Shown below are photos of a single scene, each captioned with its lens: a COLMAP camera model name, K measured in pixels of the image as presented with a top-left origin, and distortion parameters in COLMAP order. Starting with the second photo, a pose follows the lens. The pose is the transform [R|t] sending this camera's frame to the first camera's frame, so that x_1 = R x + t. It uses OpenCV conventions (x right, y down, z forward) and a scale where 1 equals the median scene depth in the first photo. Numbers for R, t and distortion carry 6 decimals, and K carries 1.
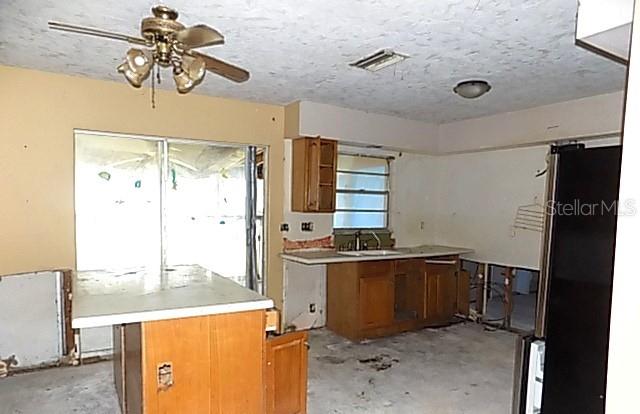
lens RADIAL K [[439.8, 0, 322.3], [0, 439.8, 245.8], [0, 0, 1]] dist [-0.035901, 0.002697]
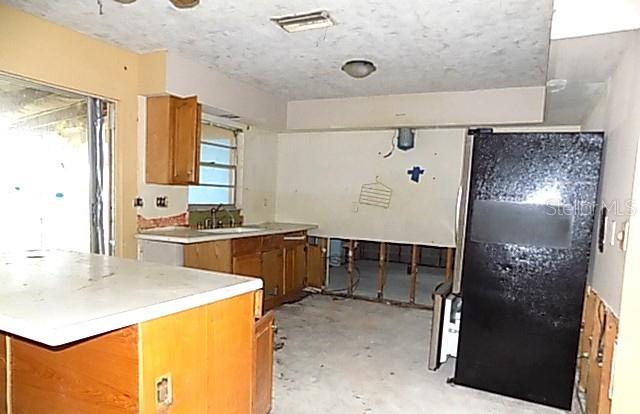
lens RADIAL K [[439.8, 0, 322.3], [0, 439.8, 245.8], [0, 0, 1]] dist [-0.035901, 0.002697]
pose [[0.849277, -0.044312, 0.526084, -0.219938], [0.023653, 0.998664, 0.045932, 0.010343], [-0.527417, -0.026565, 0.849191, 0.105320]]
